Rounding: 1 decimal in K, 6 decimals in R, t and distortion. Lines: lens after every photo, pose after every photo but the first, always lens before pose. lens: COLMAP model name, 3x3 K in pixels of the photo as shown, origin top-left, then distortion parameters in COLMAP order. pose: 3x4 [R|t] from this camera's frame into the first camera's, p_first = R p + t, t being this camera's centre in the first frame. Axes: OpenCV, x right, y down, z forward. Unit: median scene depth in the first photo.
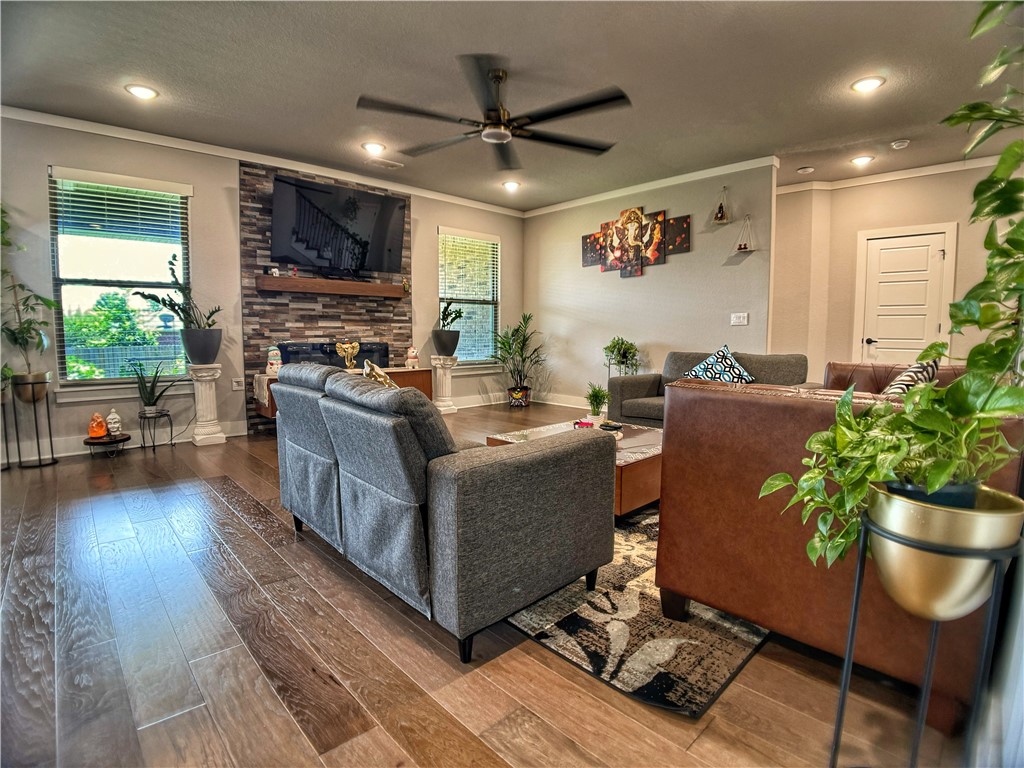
lens RADIAL K [[501.9, 0, 512.0], [0, 501.9, 384.0], [0, 0, 1]] dist [-0.080298, -0.000203]
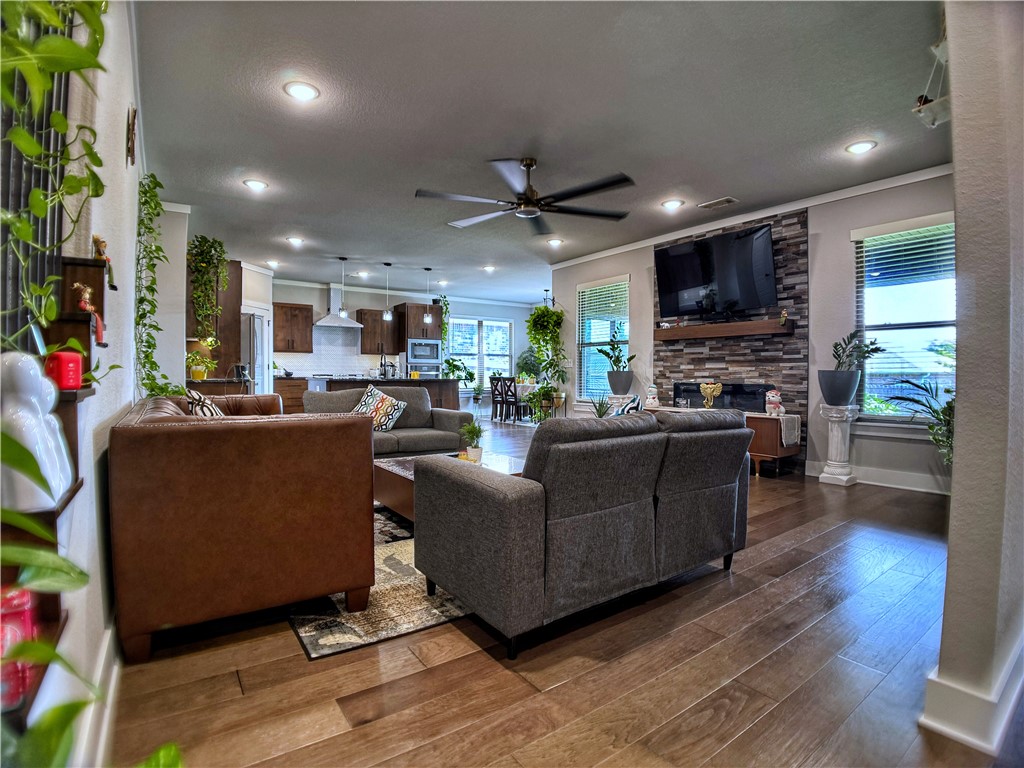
lens RADIAL K [[501.9, 0, 512.0], [0, 501.9, 384.0], [0, 0, 1]] dist [-0.080298, -0.000203]
pose [[-0.145234, 0.014814, -0.989286, 0.772641], [-0.099147, 0.994637, 0.029449, -0.072695], [0.984417, 0.102362, -0.142986, 0.758054]]
